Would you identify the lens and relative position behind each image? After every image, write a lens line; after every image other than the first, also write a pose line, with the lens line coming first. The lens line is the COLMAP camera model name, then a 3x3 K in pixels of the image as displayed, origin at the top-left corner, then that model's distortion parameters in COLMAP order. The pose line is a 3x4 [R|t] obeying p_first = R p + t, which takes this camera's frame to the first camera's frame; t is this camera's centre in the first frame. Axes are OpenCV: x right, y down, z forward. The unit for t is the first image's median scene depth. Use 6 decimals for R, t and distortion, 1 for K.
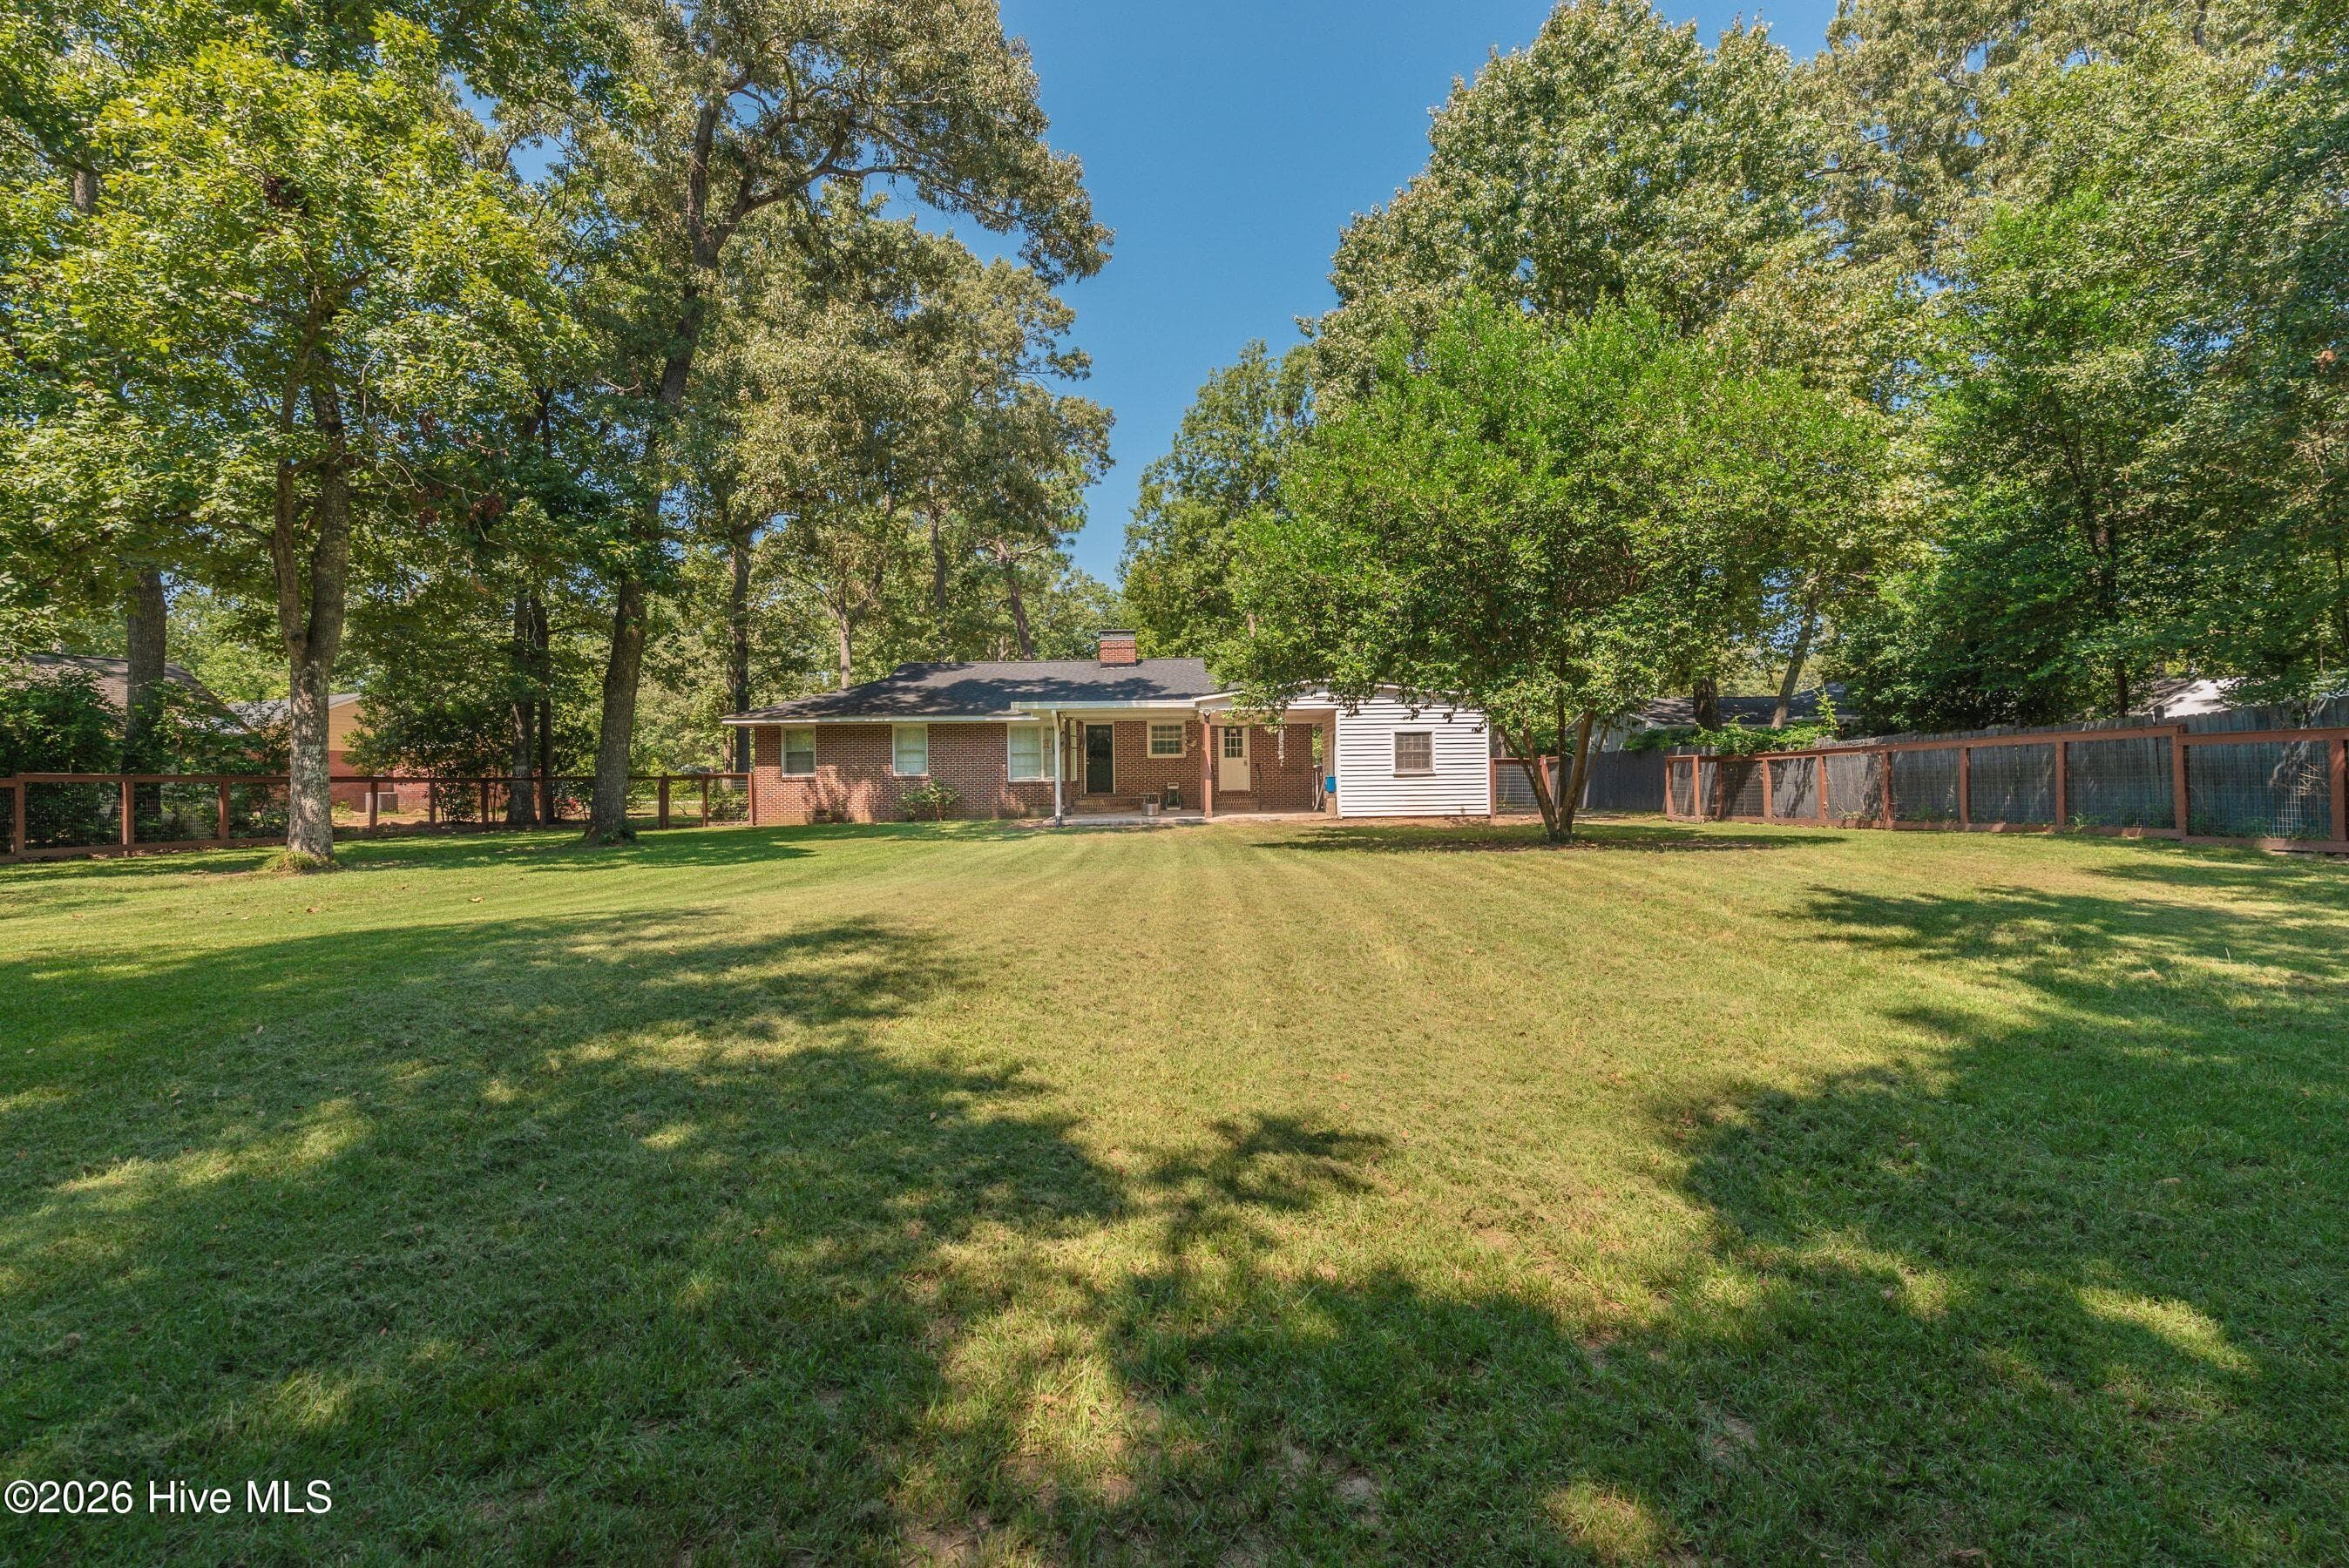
lens RADIAL K [[1021.8, 0, 1168.8], [0, 1021.8, 770.6], [0, 0, 1]] dist [-0.000073, 0.000007]
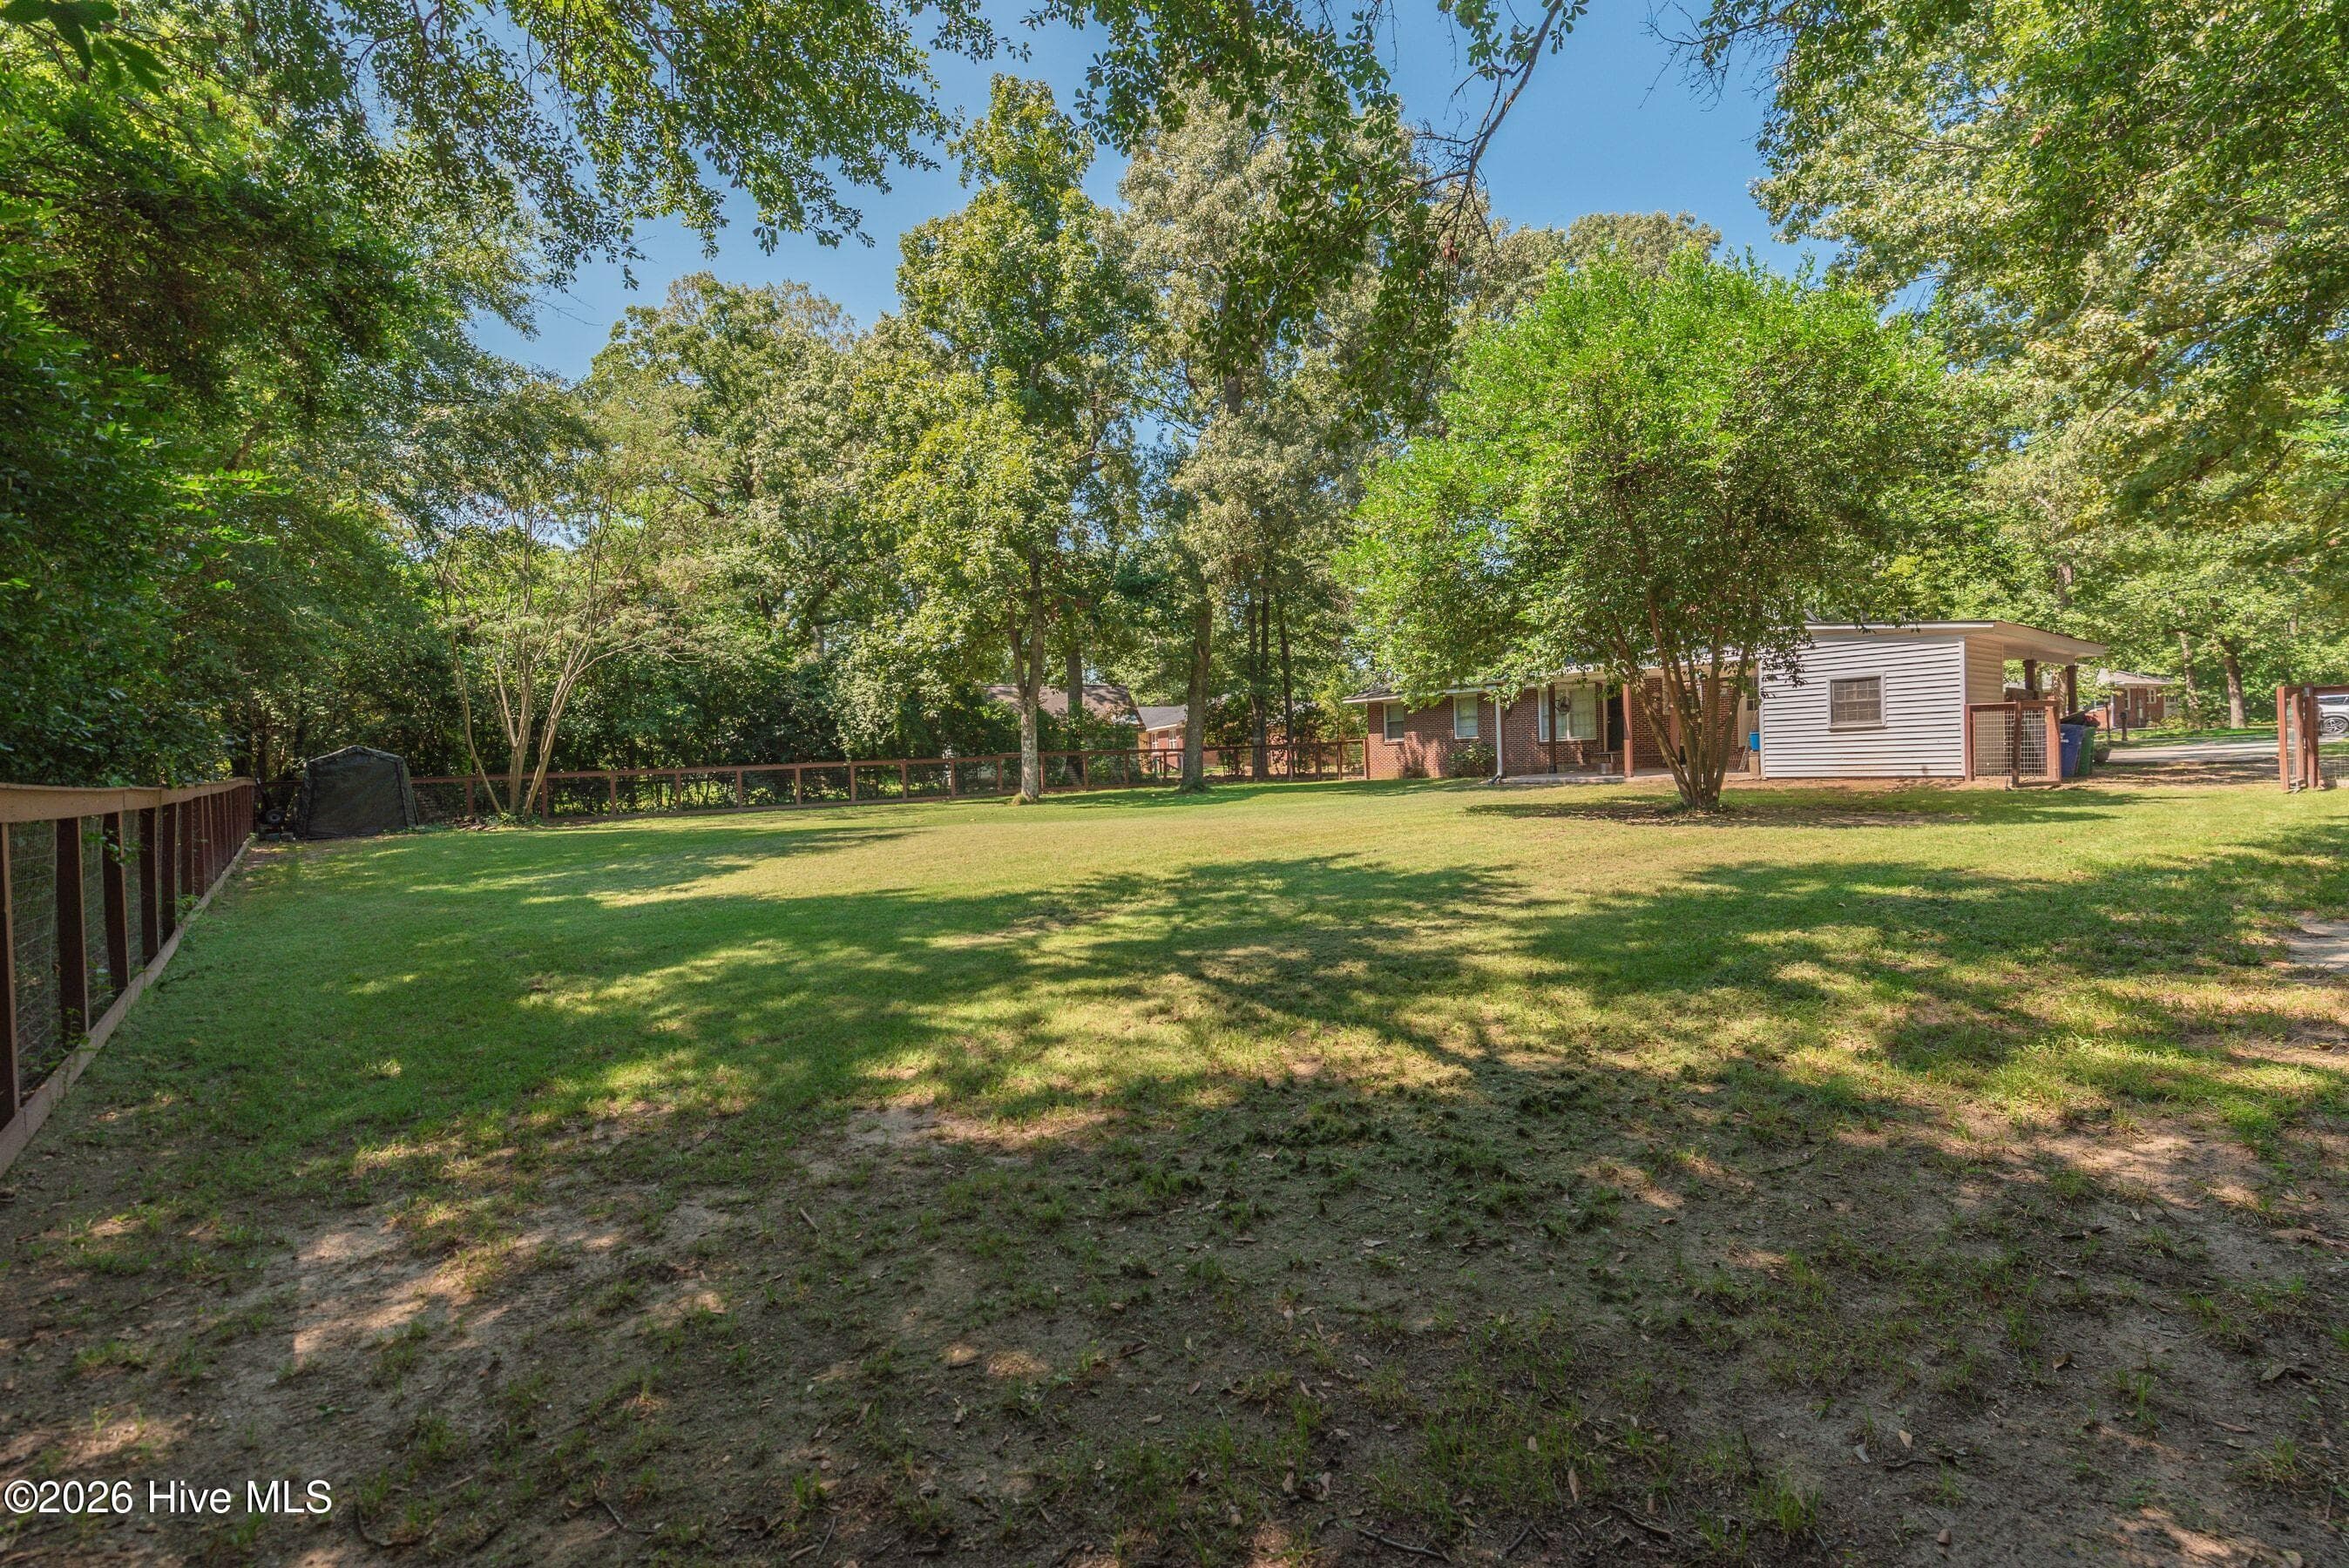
lens RADIAL K [[1017.7, 0, 1166.4], [0, 1017.7, 786.8], [0, 0, 1]] dist [0.000178, 0.000071]
pose [[0.571680, 0.015249, -0.820335, 0.528499], [0.047054, 0.997572, 0.051334, -0.015657], [0.819127, -0.067946, 0.569574, 0.040649]]
